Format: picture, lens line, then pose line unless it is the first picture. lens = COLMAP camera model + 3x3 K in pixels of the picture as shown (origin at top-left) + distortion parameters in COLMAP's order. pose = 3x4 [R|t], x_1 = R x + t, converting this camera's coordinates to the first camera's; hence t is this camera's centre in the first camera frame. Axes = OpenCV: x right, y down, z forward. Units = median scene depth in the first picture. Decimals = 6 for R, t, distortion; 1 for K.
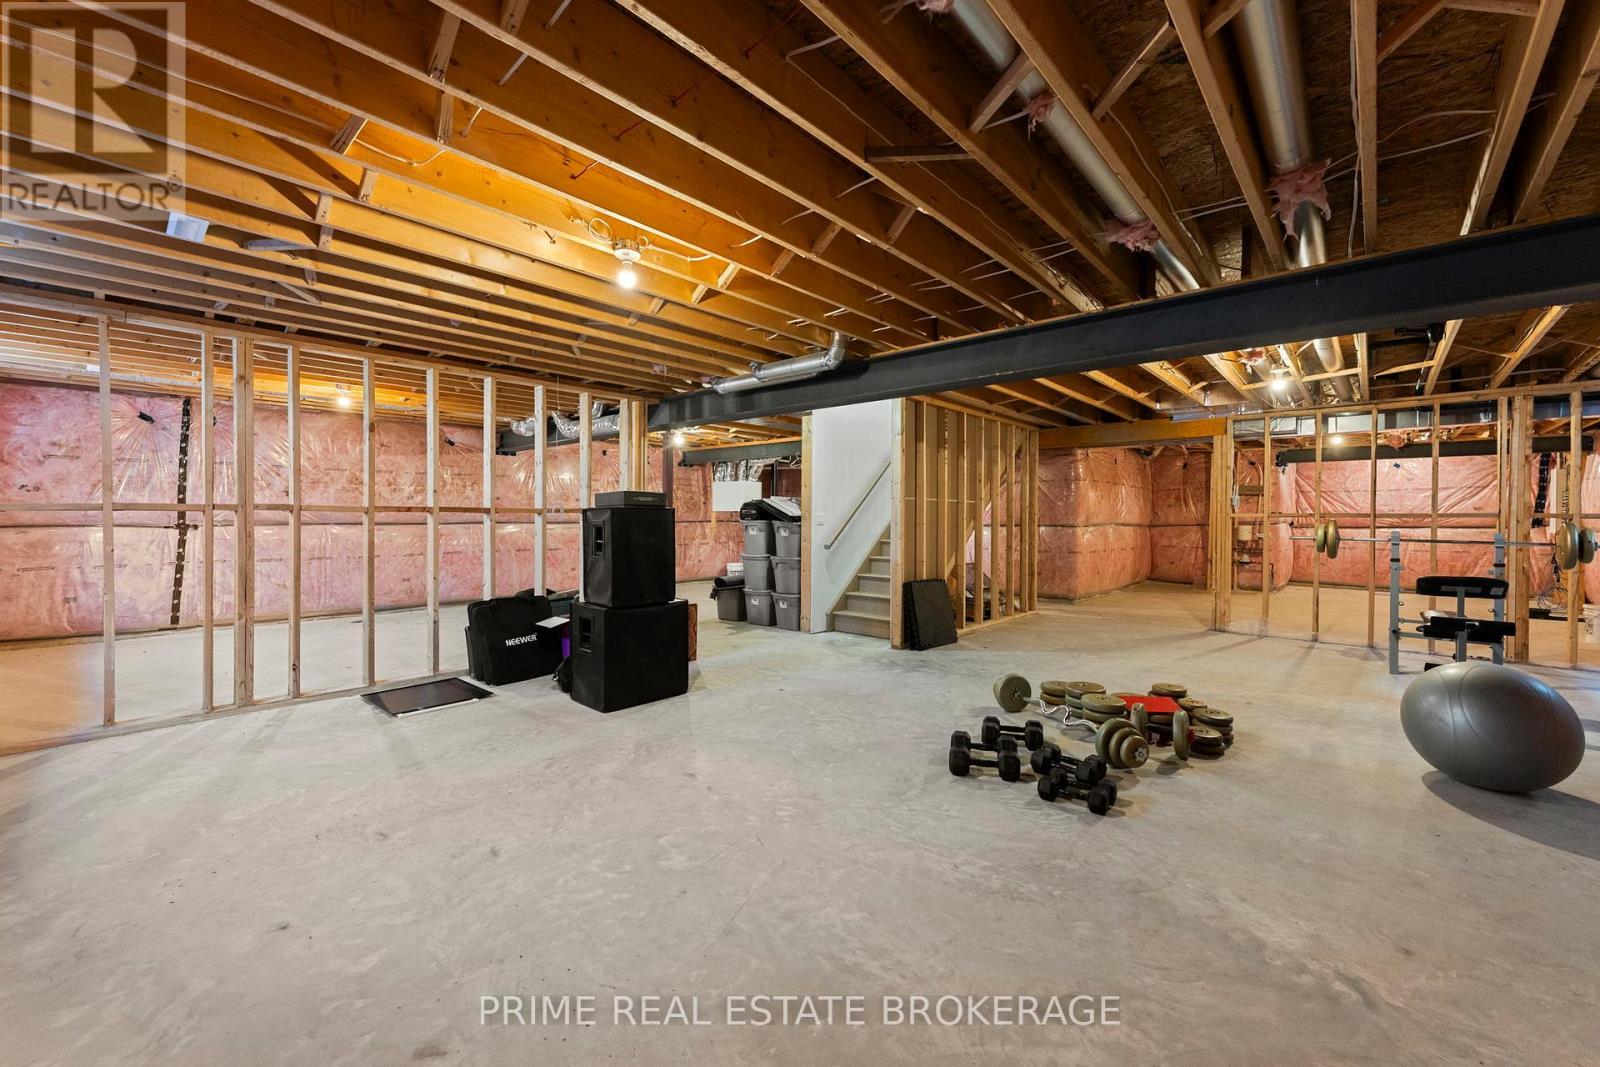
lens RADIAL K [[650.6, 0, 799.9], [0, 650.6, 524.5], [0, 0, 1]] dist [0.001405, 0.000066]
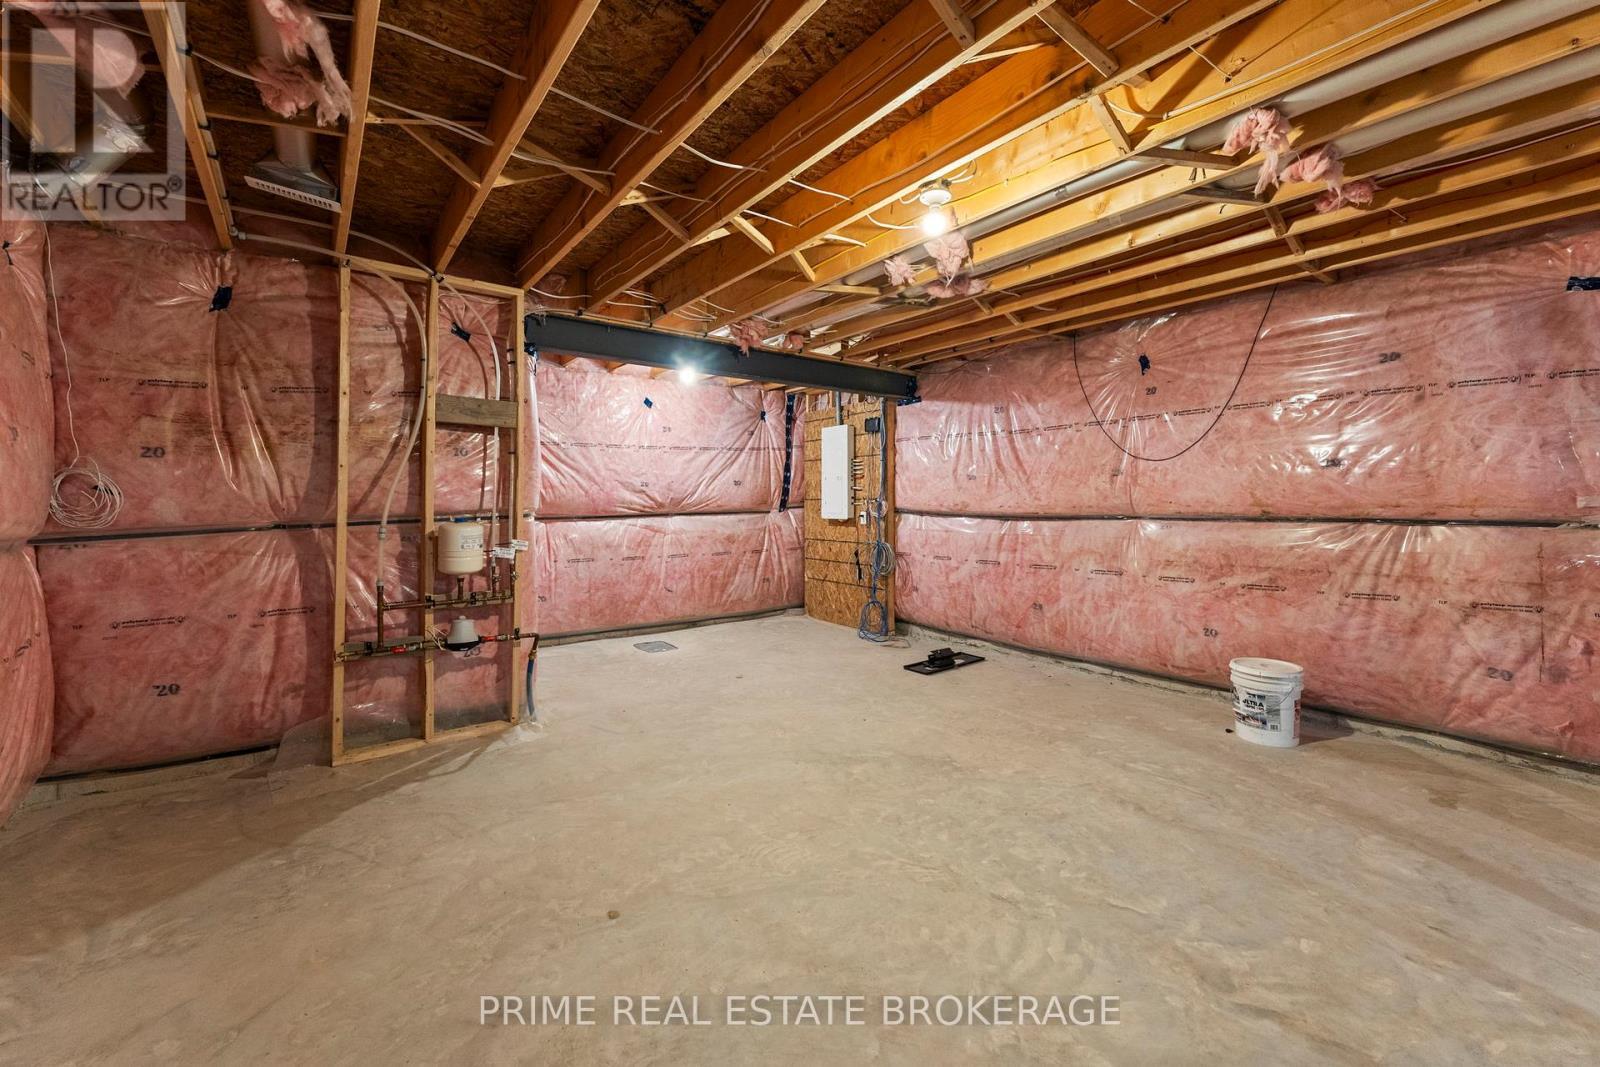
lens RADIAL K [[650.6, 0, 802.7], [0, 650.6, 501.1], [0, 0, 1]] dist [0.001405, 0.000066]
pose [[0.187283, -0.005900, 0.982288, 0.384978], [0.015640, 0.999873, 0.003024, -0.007229], [-0.982181, 0.014796, 0.187352, 0.734315]]
